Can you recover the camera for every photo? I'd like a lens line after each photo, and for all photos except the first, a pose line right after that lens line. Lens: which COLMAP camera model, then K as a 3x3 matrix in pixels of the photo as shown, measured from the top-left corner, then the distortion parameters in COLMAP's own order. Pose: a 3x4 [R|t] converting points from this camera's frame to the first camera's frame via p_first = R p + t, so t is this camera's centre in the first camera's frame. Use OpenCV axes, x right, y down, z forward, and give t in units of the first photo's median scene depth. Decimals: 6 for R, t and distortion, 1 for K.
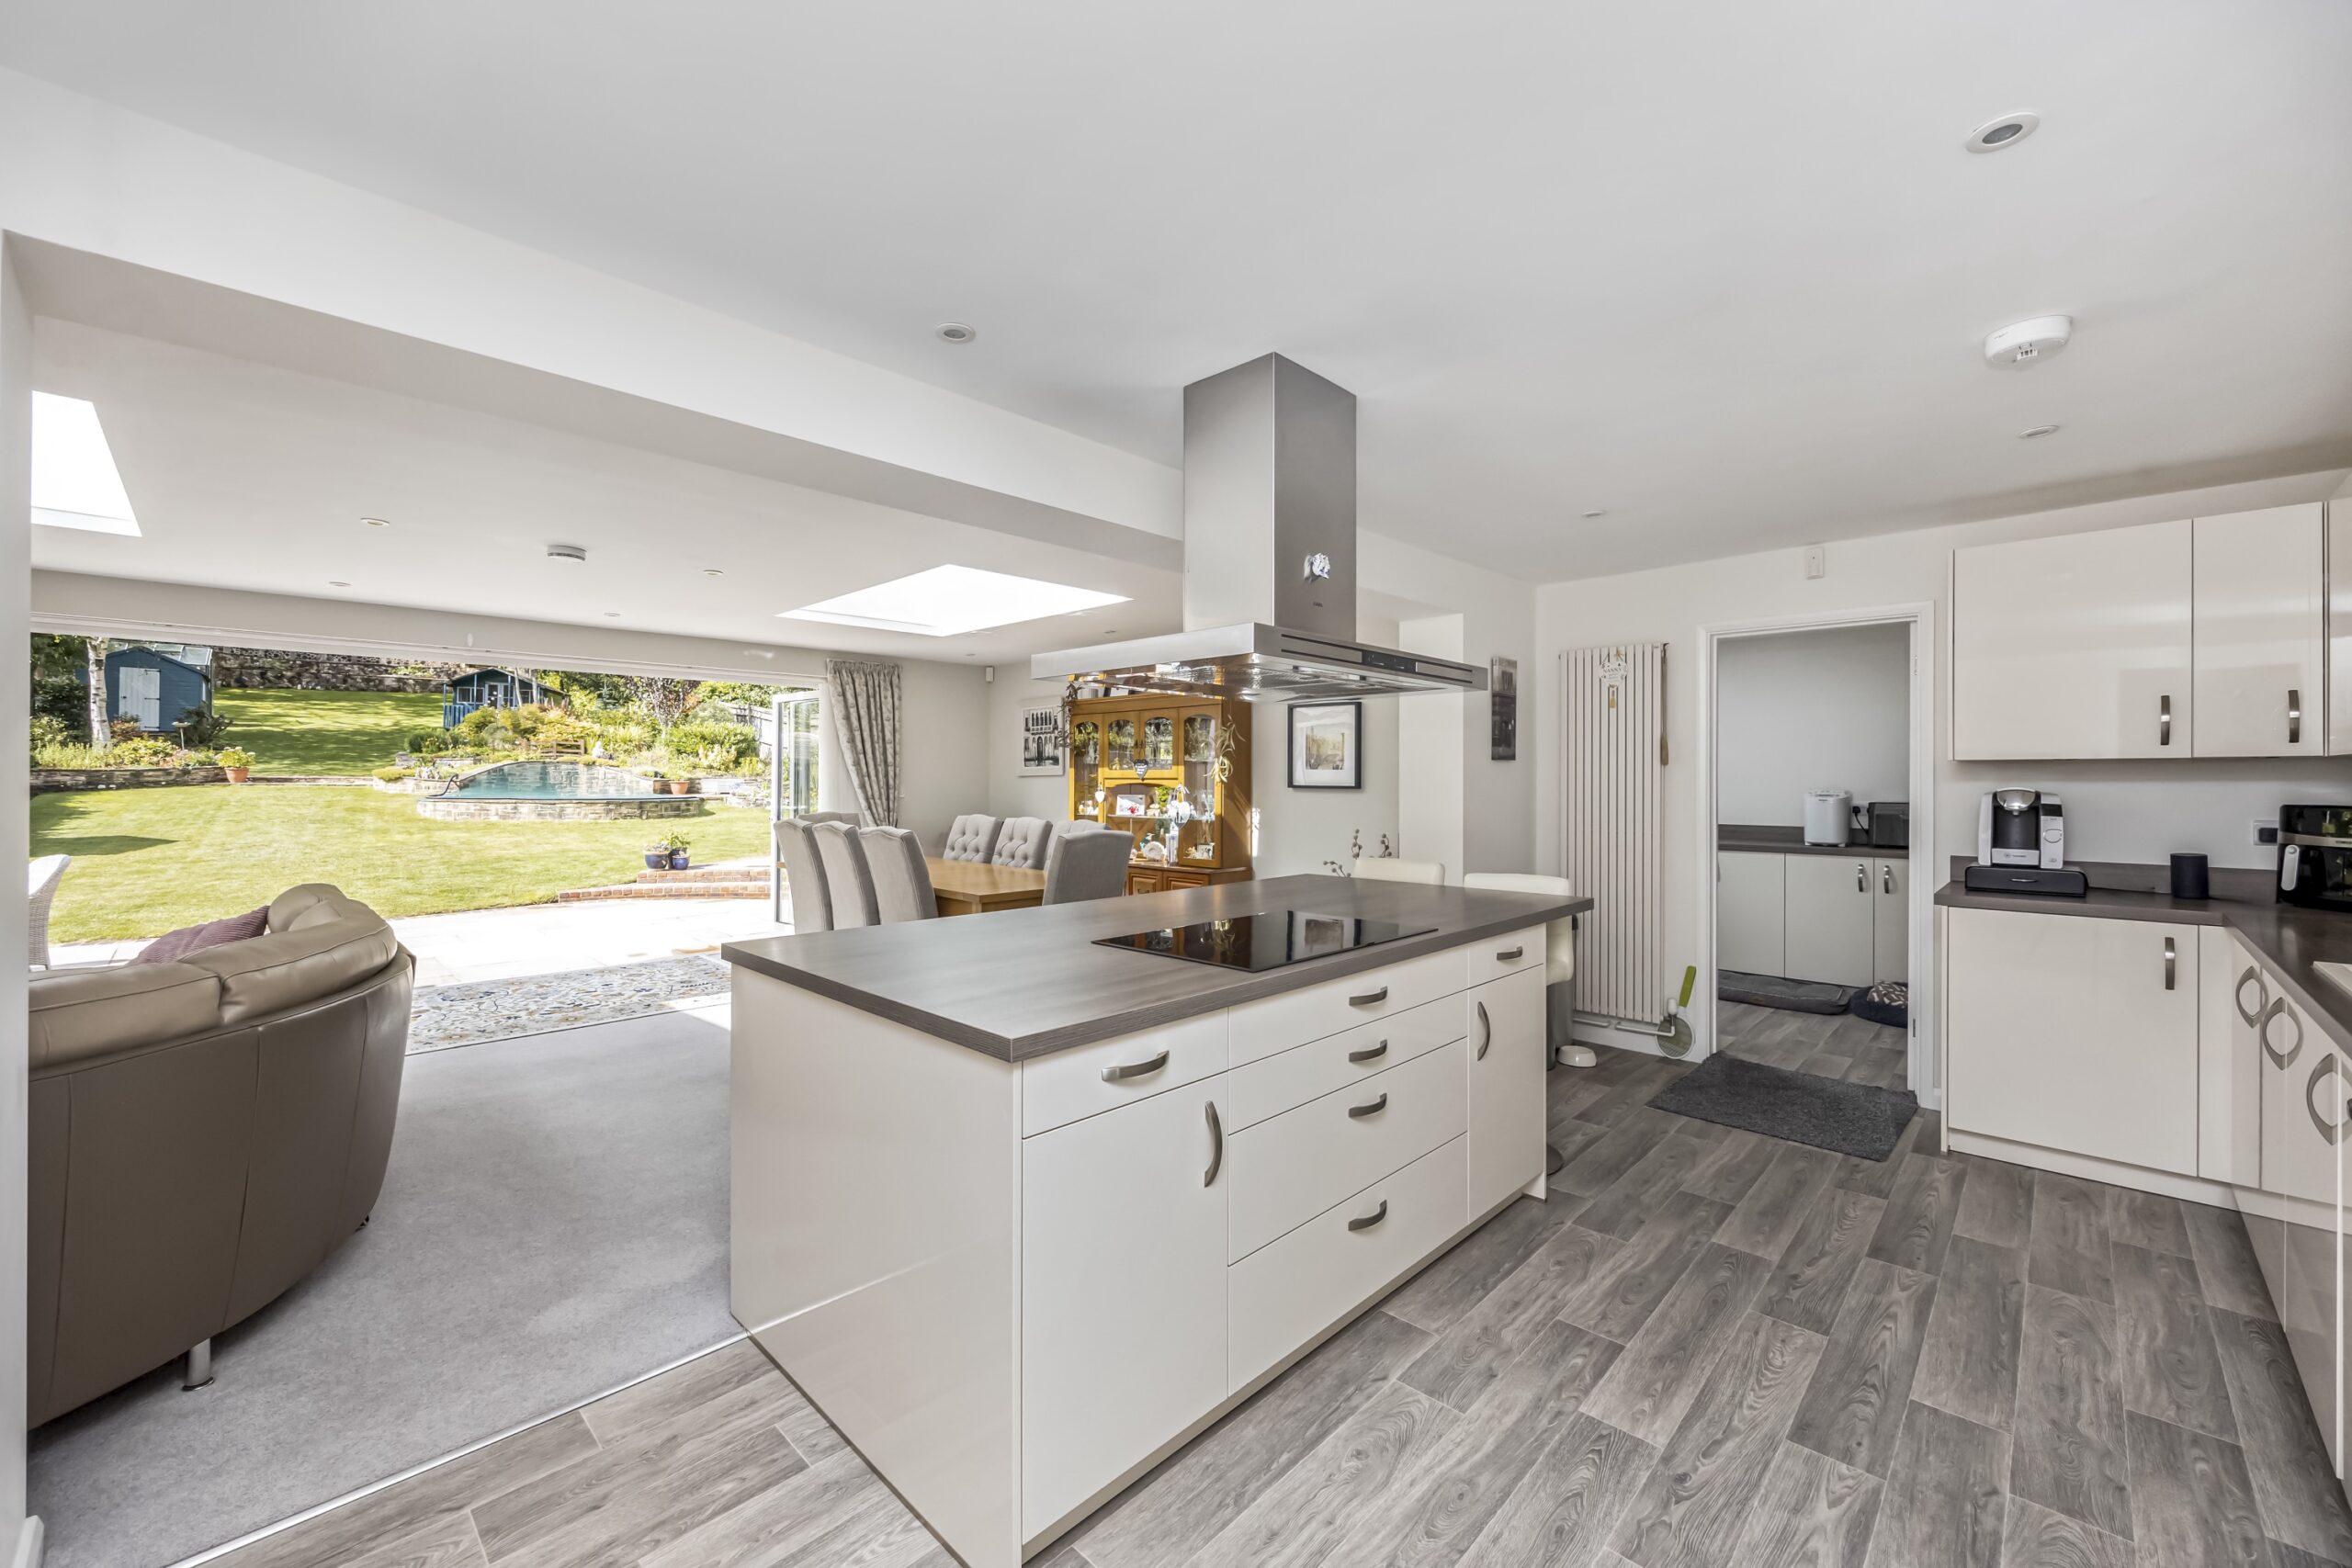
lens RADIAL K [[927.2, 0, 1176.3], [0, 927.2, 771.9], [0, 0, 1]] dist [-0.000105, -0.000940]
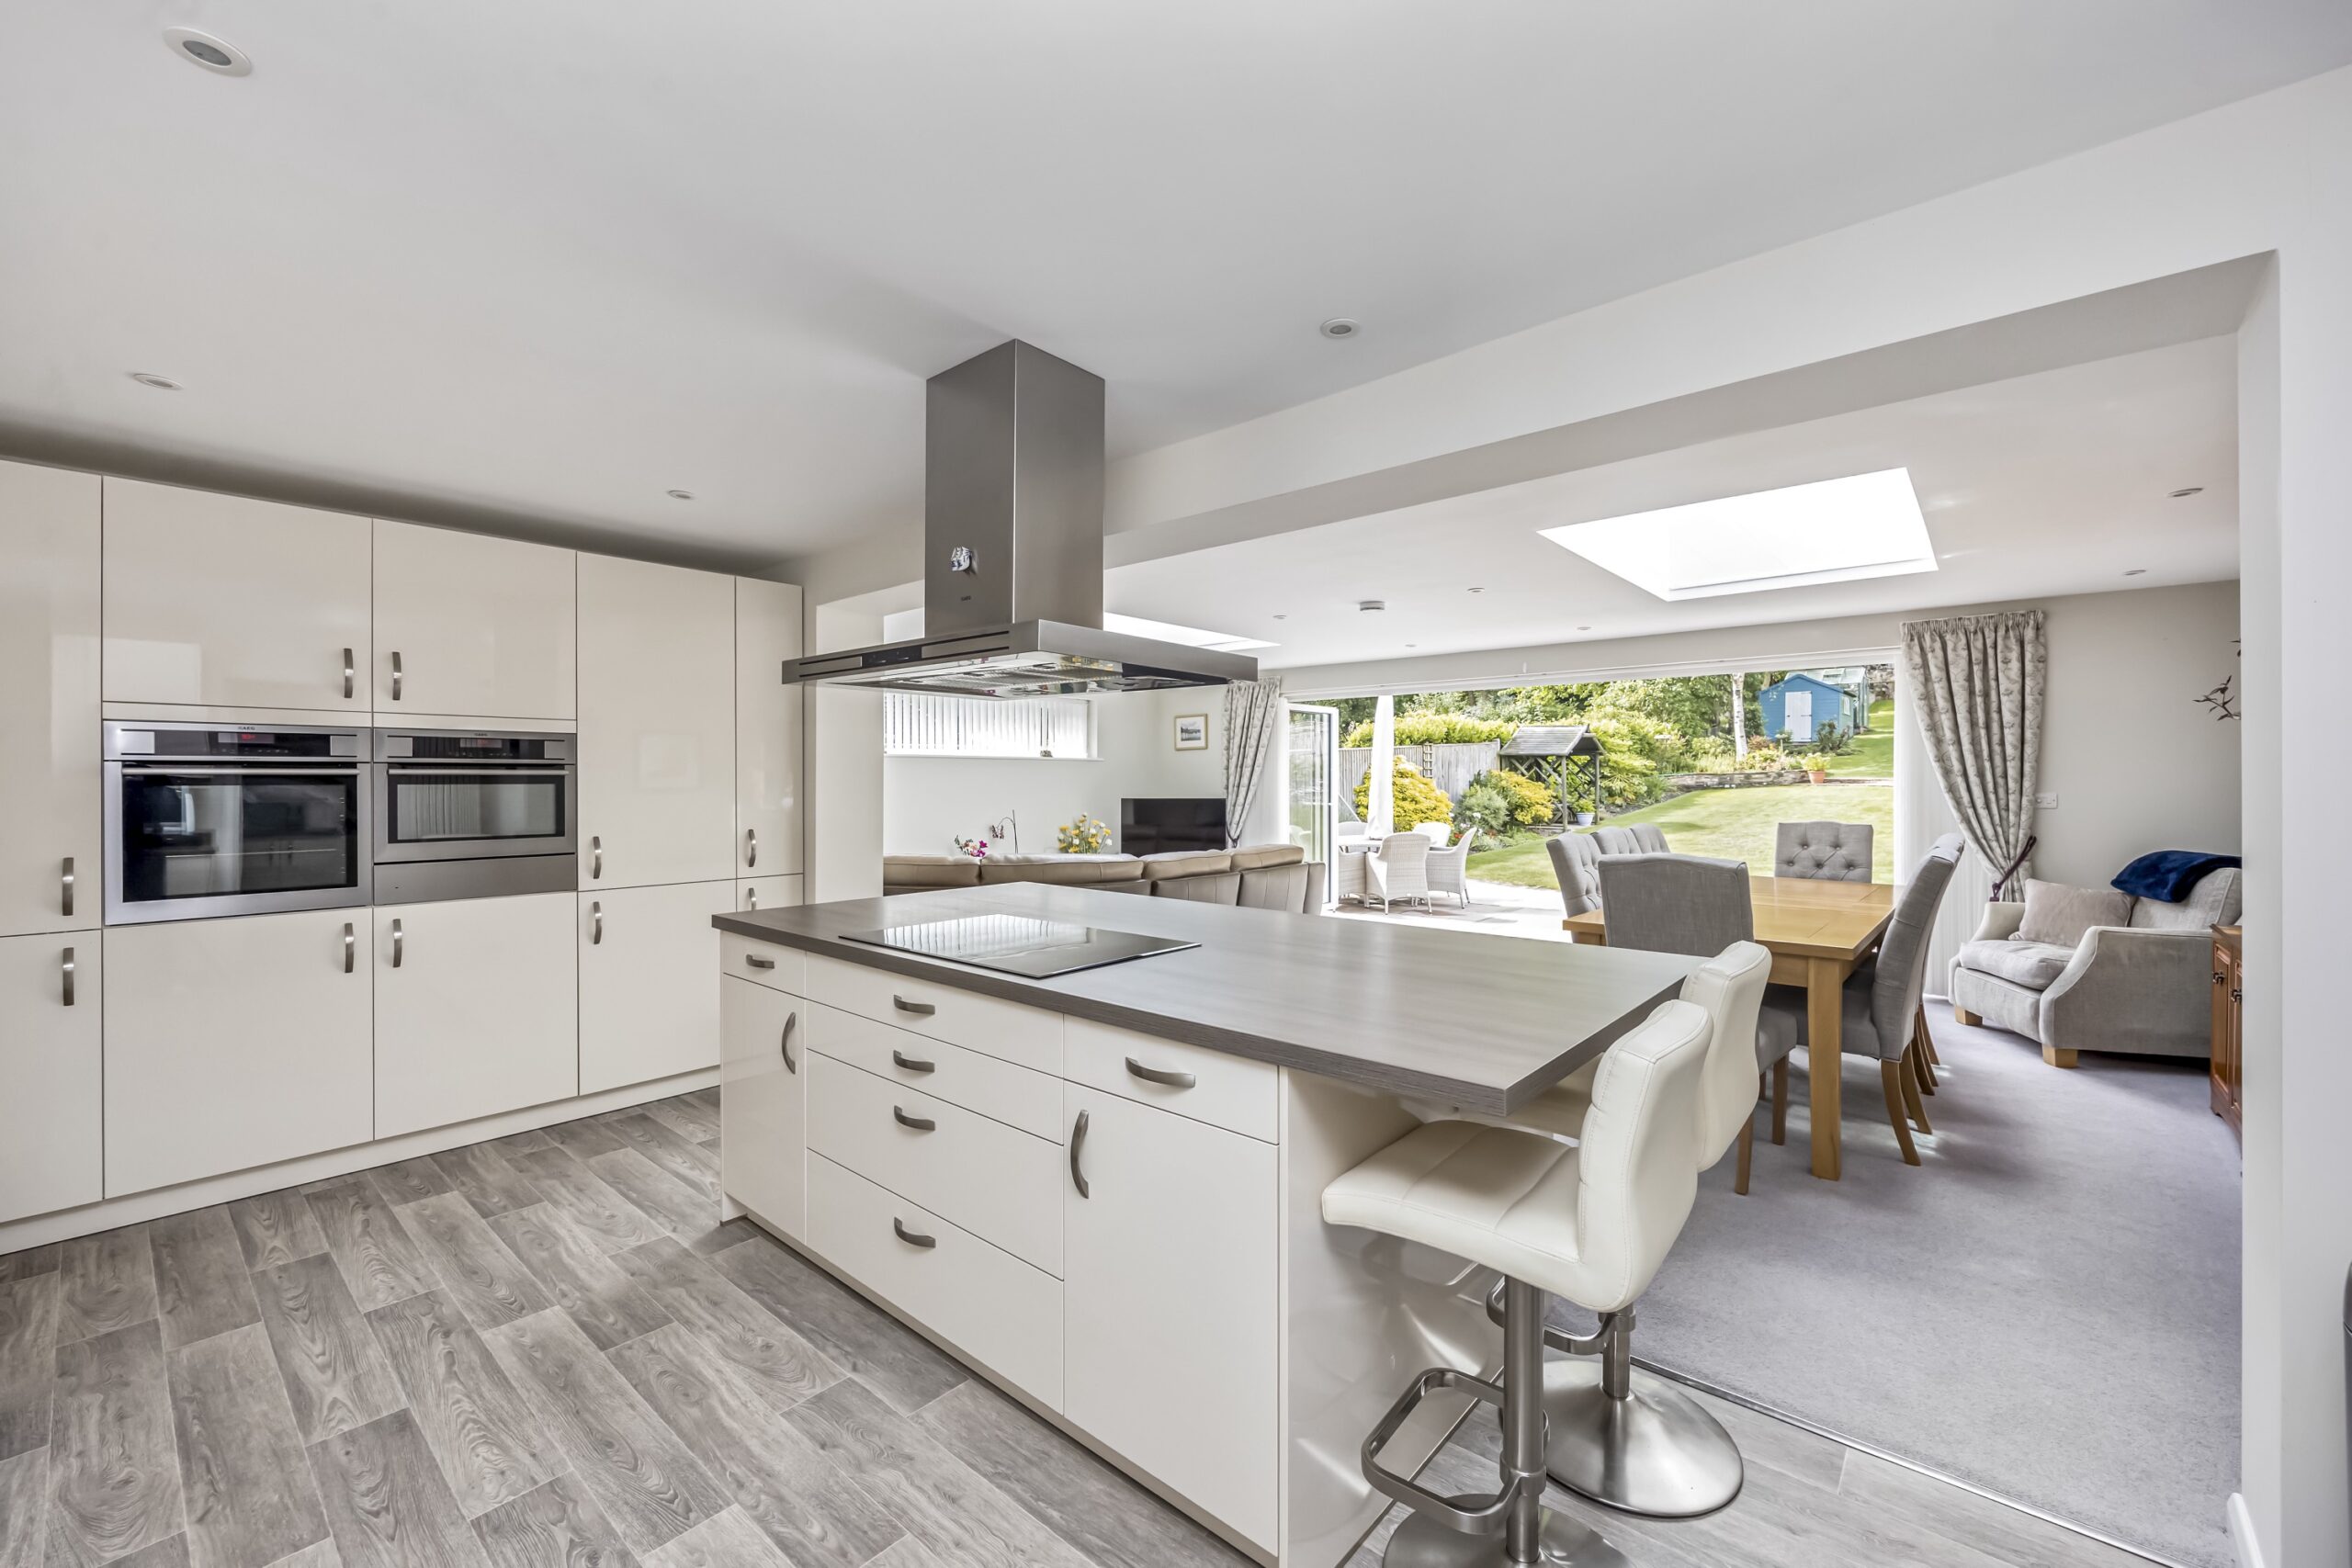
lens RADIAL K [[927.2, 0, 1179.6], [0, 927.2, 795.1], [0, 0, 1]] dist [-0.000105, -0.000940]
pose [[0.063183, 0.014933, -0.997890, 1.459257], [0.008985, 0.999839, 0.015532, 0.011318], [0.997962, -0.009948, 0.063038, 1.509938]]
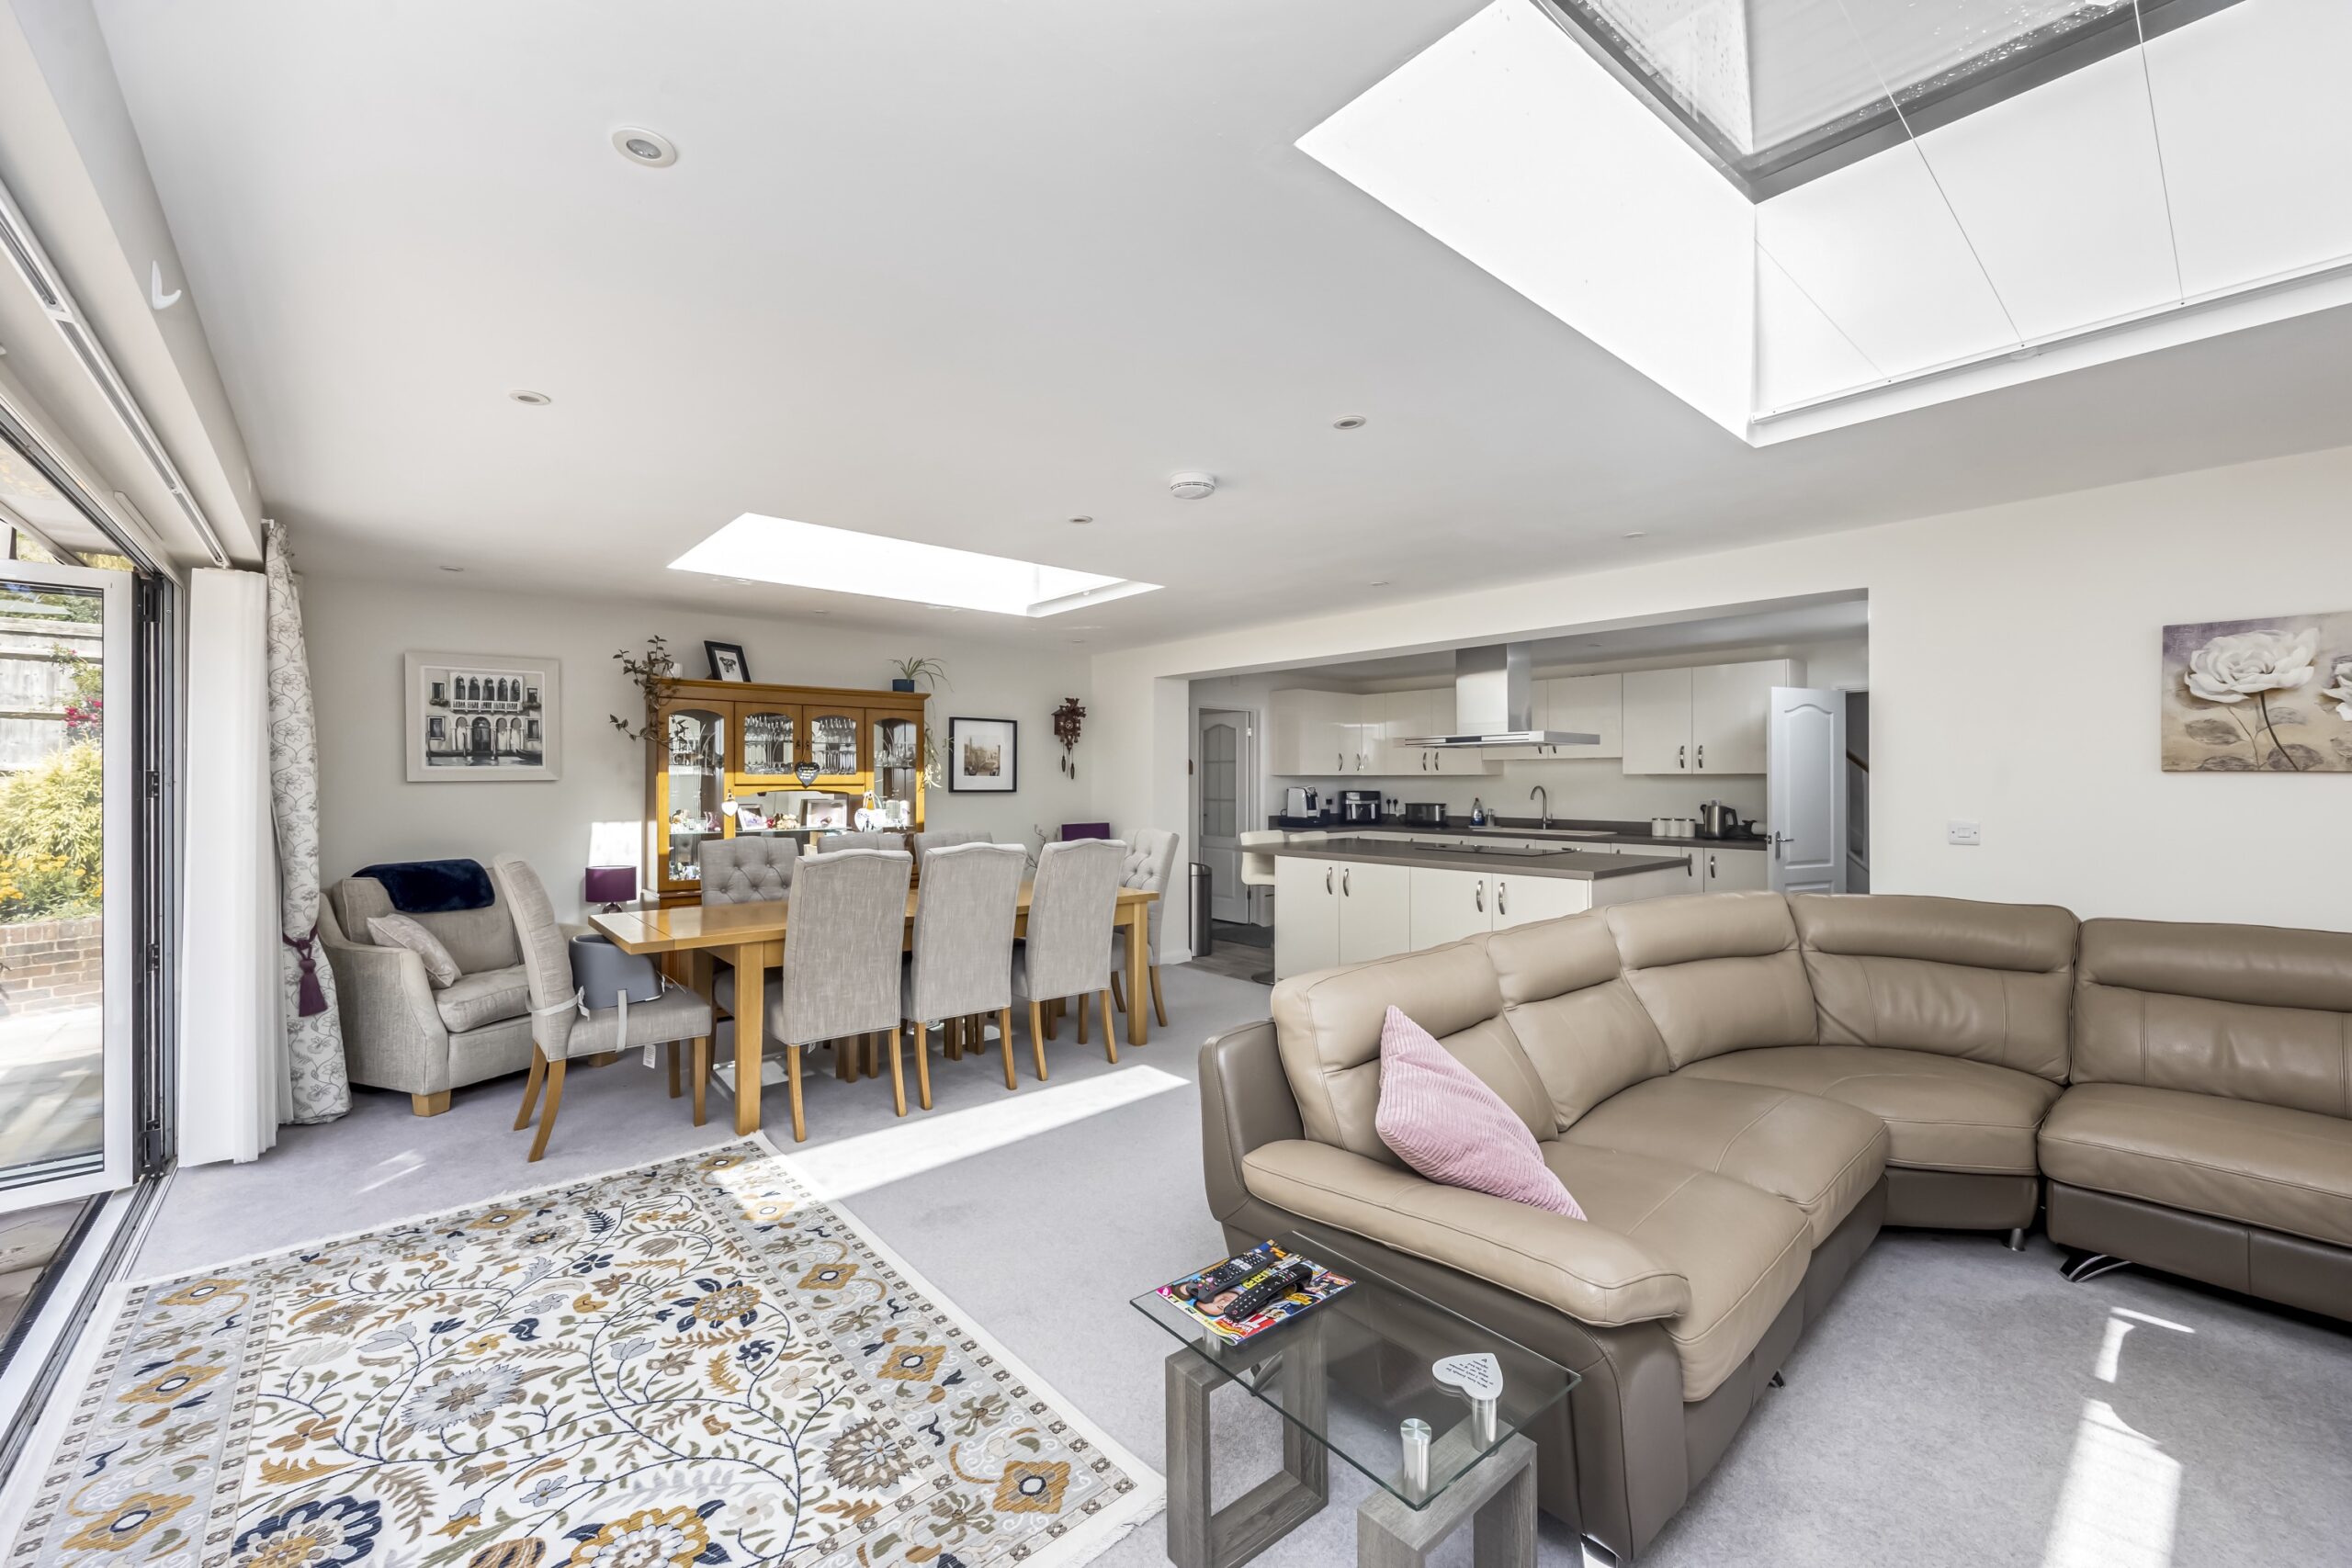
lens RADIAL K [[927.2, 0, 1174.4], [0, 927.2, 779.2], [0, 0, 1]] dist [-0.000105, -0.000940]
pose [[0.084470, -0.001692, 0.996425, -1.224648], [-0.007999, 0.999965, 0.002376, -0.003797], [-0.996394, -0.008171, 0.084454, 0.840342]]
